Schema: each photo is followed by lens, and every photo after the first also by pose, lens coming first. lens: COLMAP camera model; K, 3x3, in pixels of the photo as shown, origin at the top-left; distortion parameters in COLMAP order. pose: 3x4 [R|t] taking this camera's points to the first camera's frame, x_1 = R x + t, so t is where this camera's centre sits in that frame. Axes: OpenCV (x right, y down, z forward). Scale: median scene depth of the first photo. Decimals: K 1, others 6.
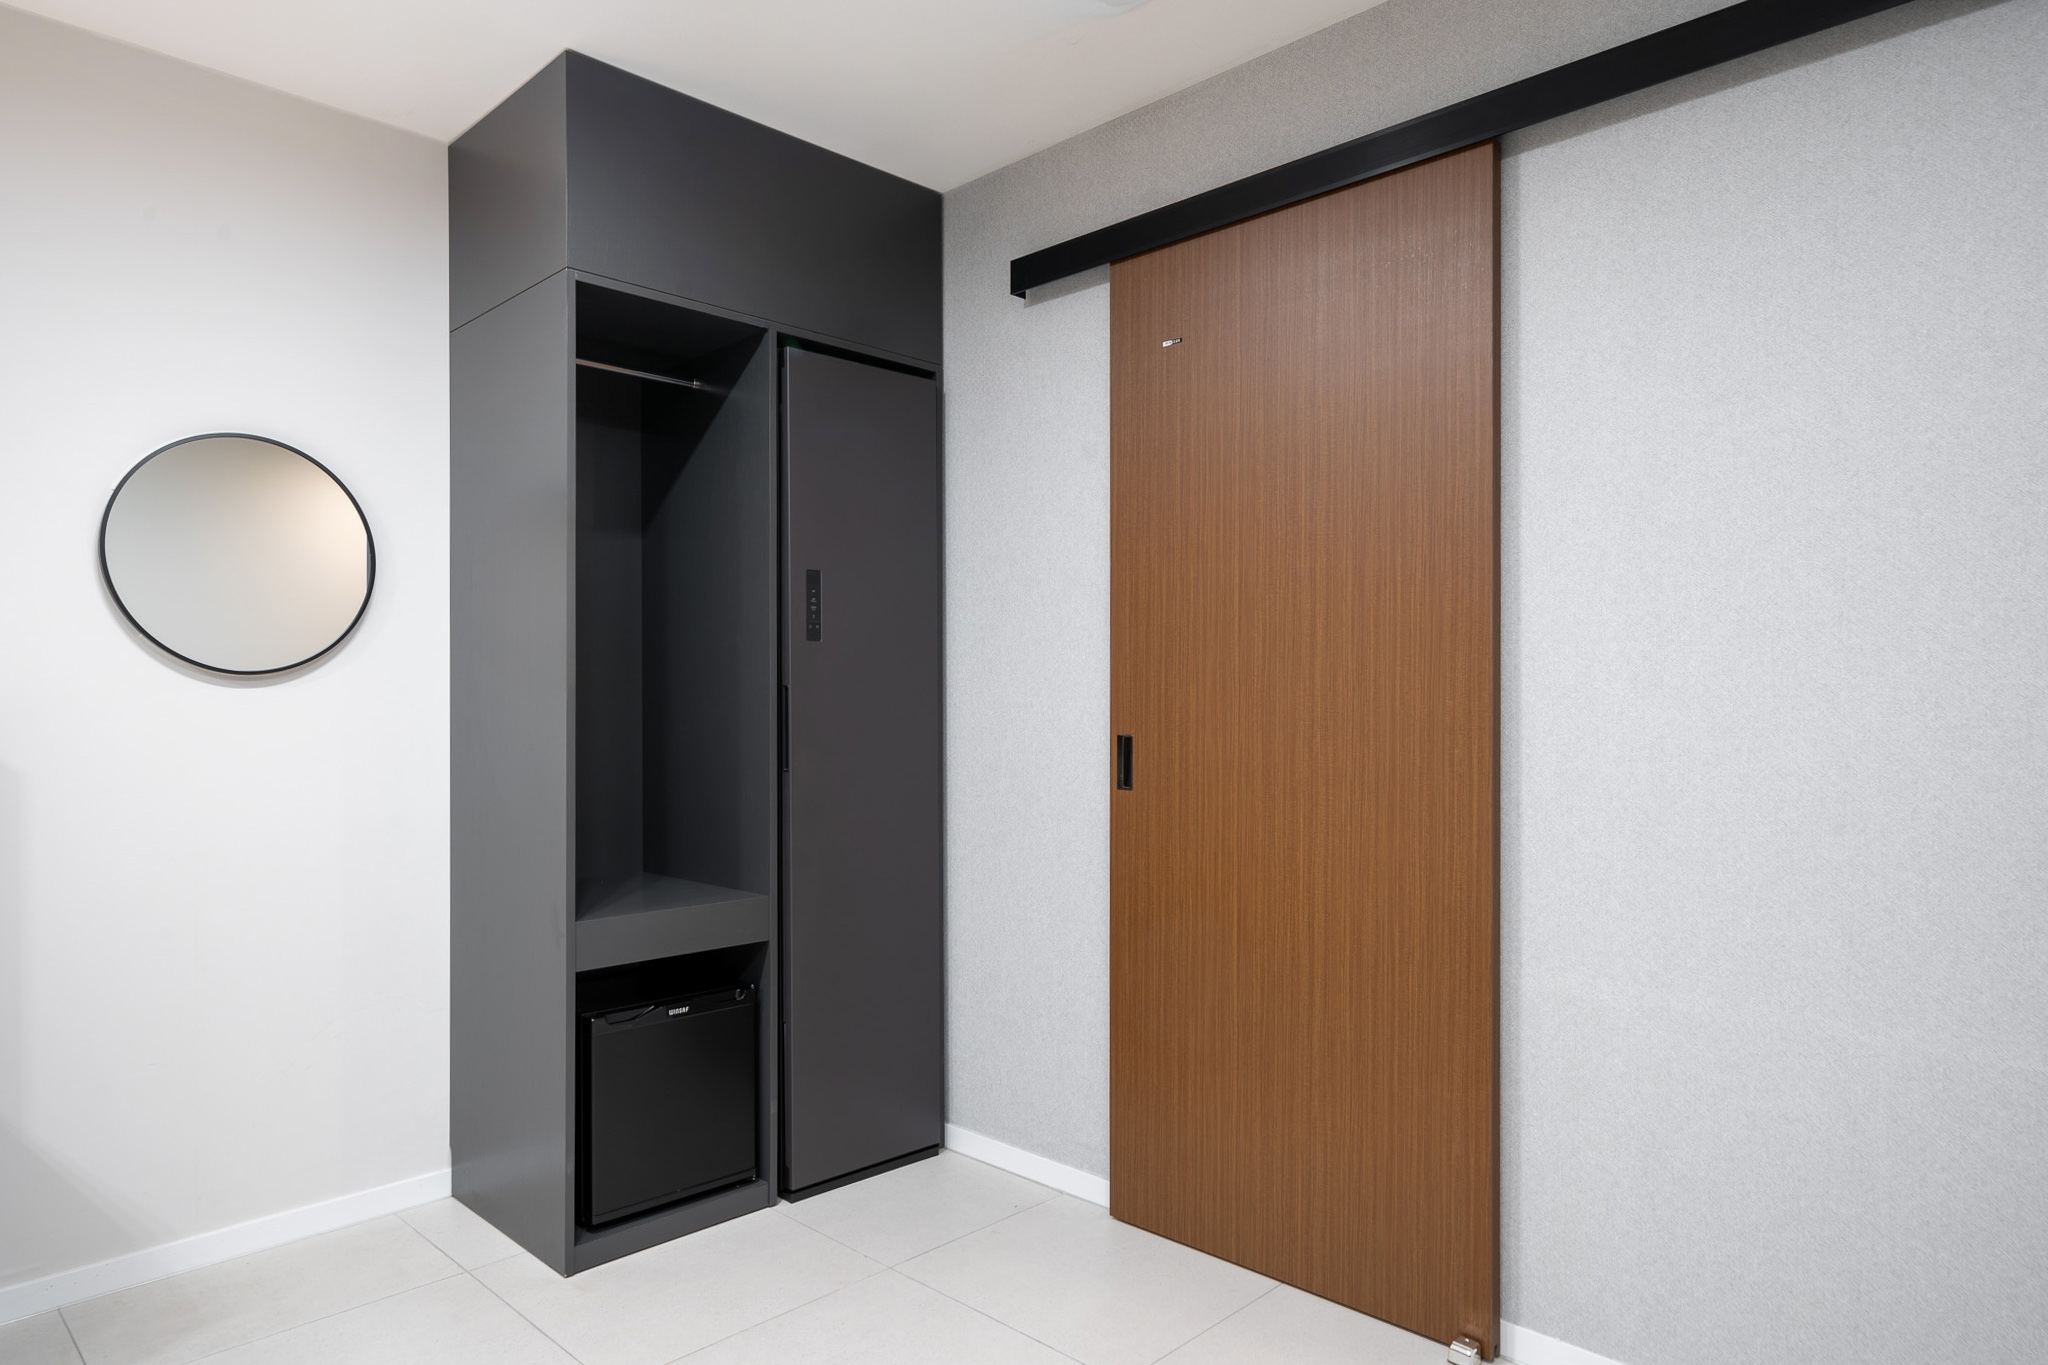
lens RADIAL K [[1203.9, 0, 1012.9], [0, 1203.9, 668.3], [0, 0, 1]] dist [-0.000921, 0.000049]
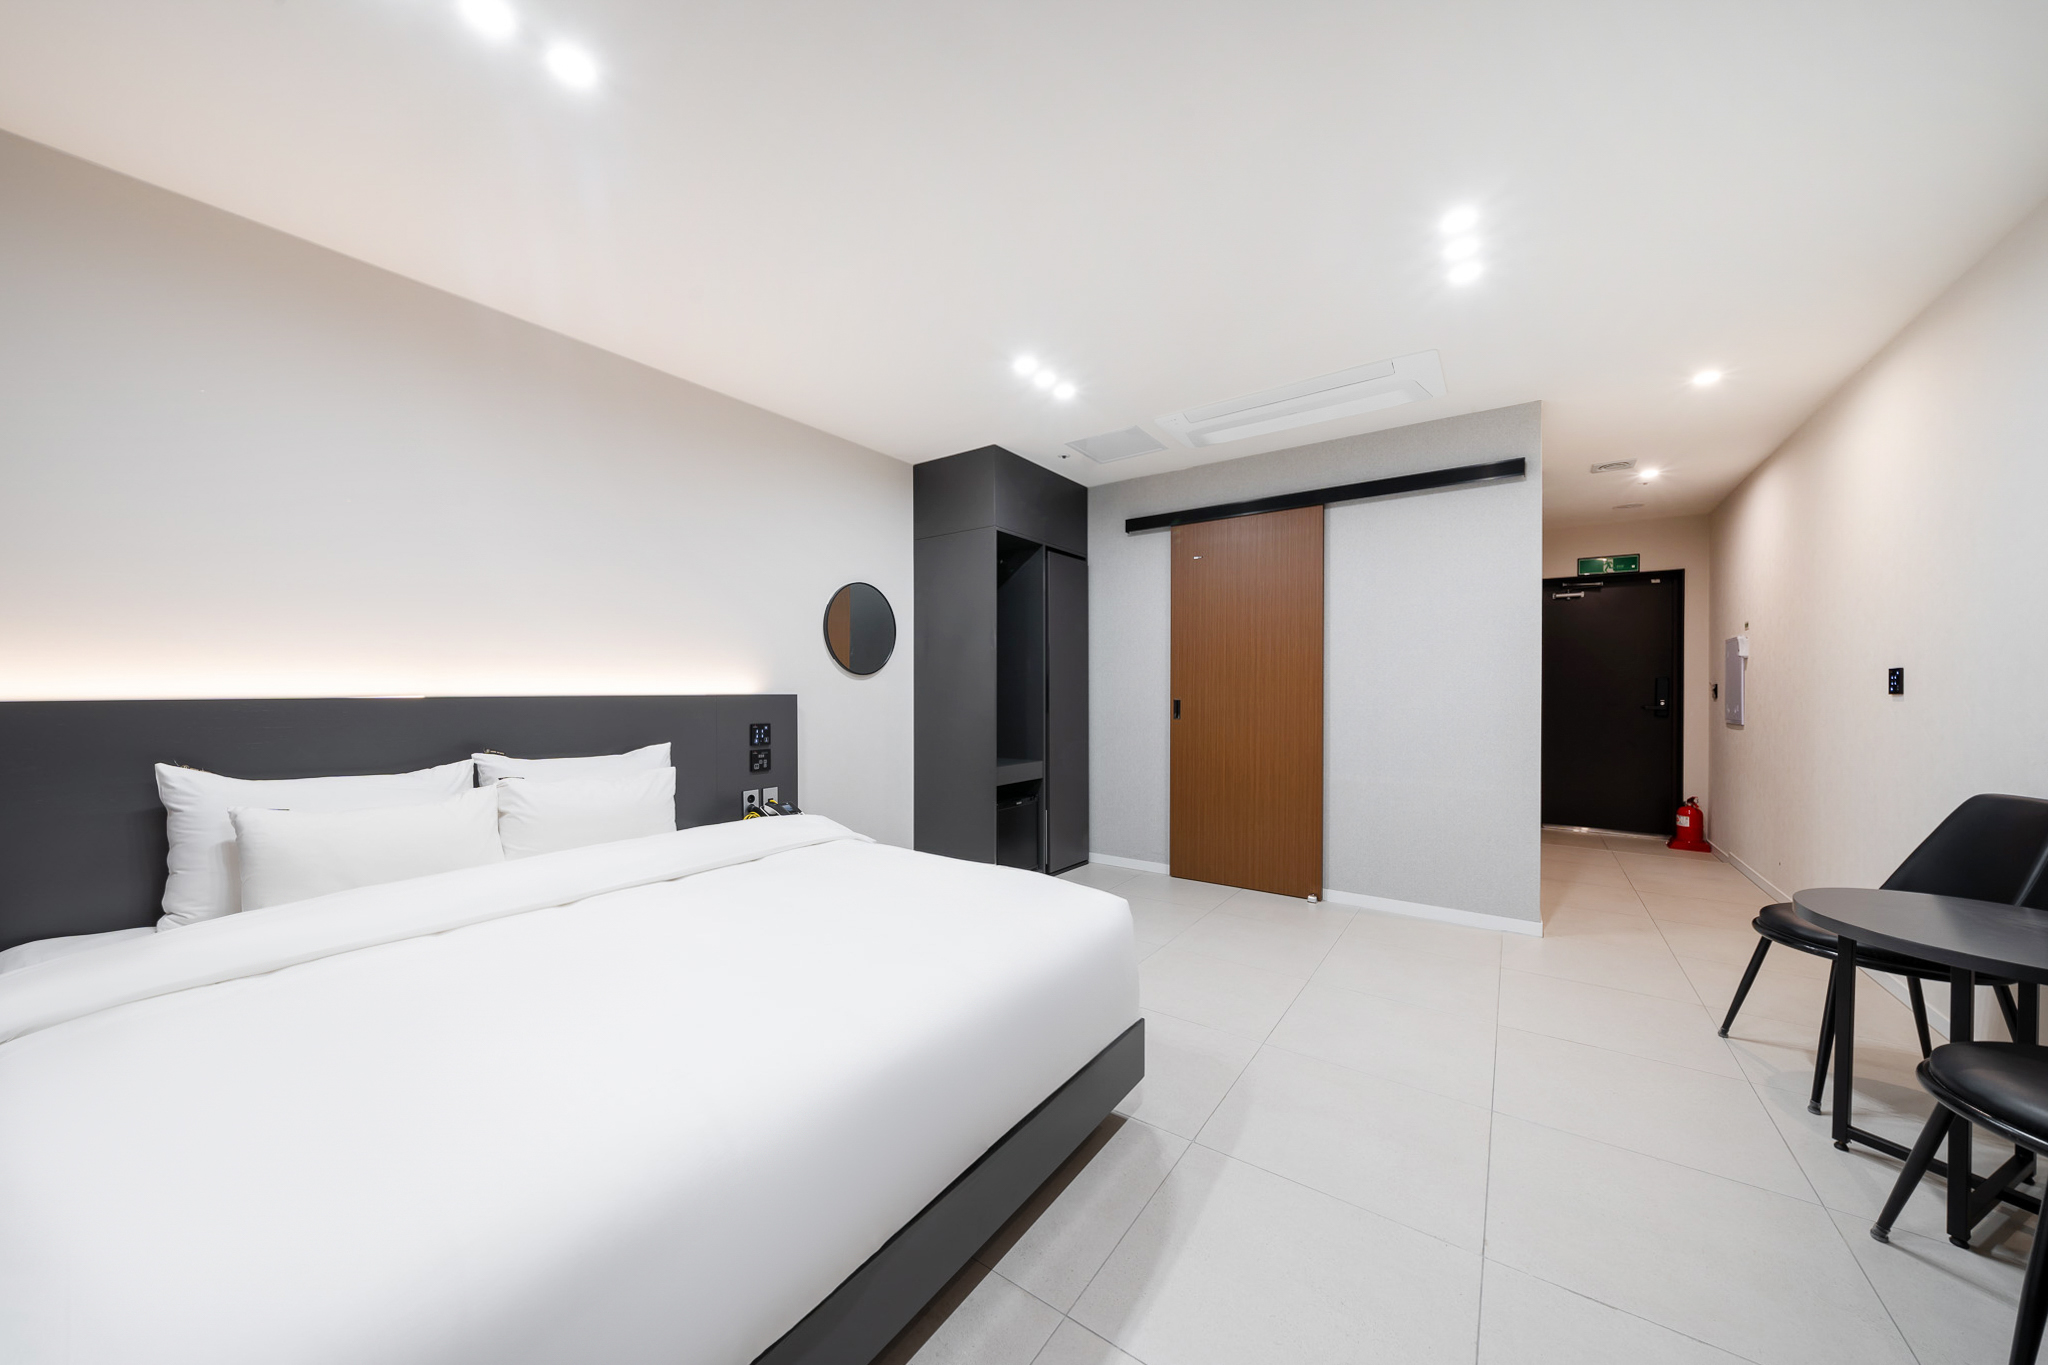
lens RADIAL K [[699.8, 0, 1002.5], [0, 699.8, 673.0], [0, 0, 1]] dist [-0.000526, 0.000280]
pose [[0.987757, 0.006520, 0.155864, -0.528064], [-0.006600, 0.999978, -0.000005, -0.001895], [-0.155860, -0.001024, 0.987779, -0.490525]]
